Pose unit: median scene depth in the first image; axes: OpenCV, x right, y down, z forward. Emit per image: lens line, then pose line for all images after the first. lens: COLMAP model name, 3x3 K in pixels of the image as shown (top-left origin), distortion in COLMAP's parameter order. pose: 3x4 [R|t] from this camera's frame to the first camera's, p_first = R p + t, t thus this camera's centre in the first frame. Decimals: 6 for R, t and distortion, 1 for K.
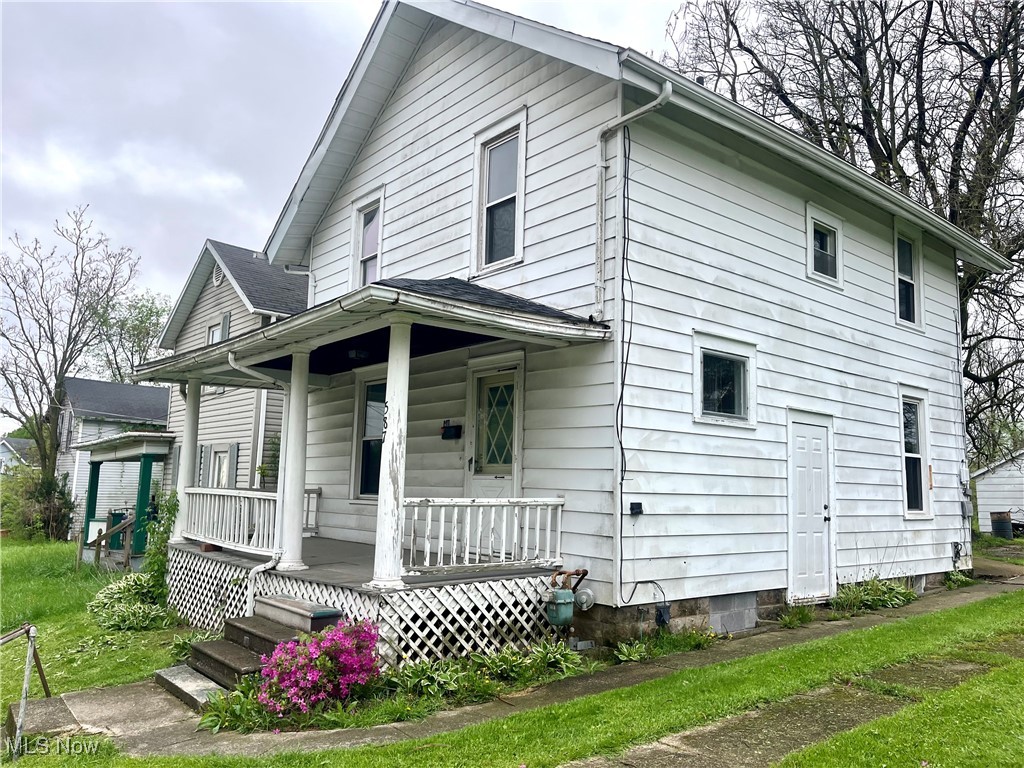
lens RADIAL K [[777.3, 0, 512.0], [0, 777.3, 384.0], [0, 0, 1]] dist [0.051662, -0.001630]
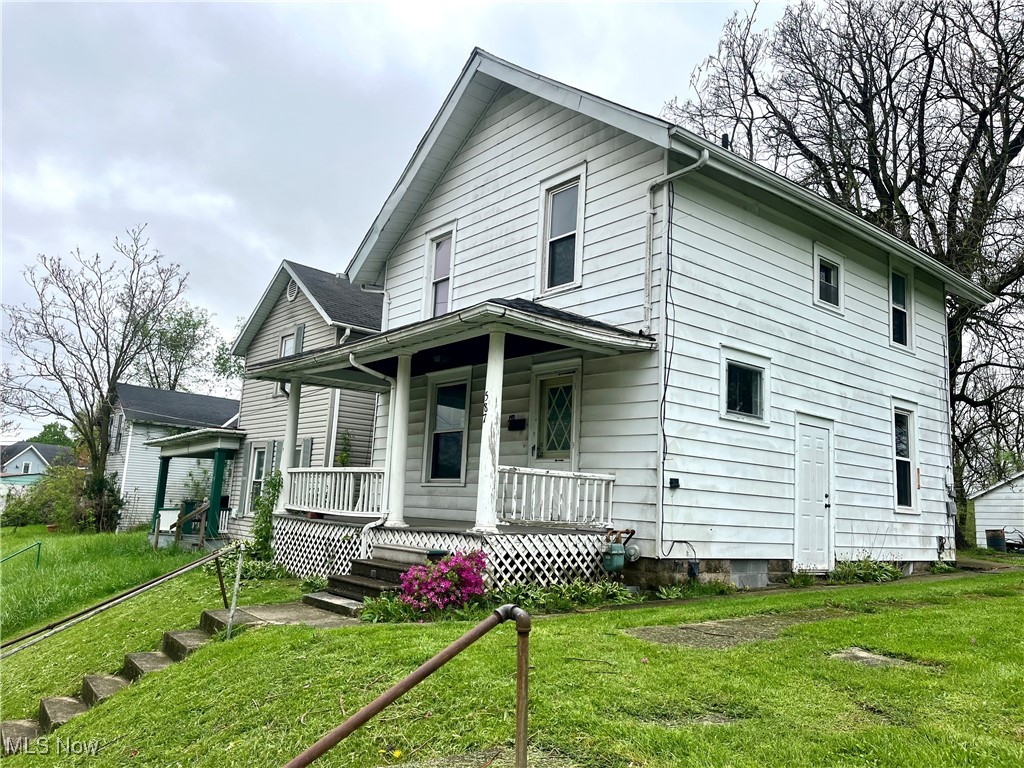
lens RADIAL K [[759.9, 0, 512.0], [0, 759.9, 384.0], [0, 0, 1]] dist [0.055290, -0.004079]
pose [[0.999586, 0.024077, -0.015747, -0.065699], [-0.024459, 0.999400, -0.024538, 0.026648], [0.015147, 0.024913, 0.999575, -0.182990]]
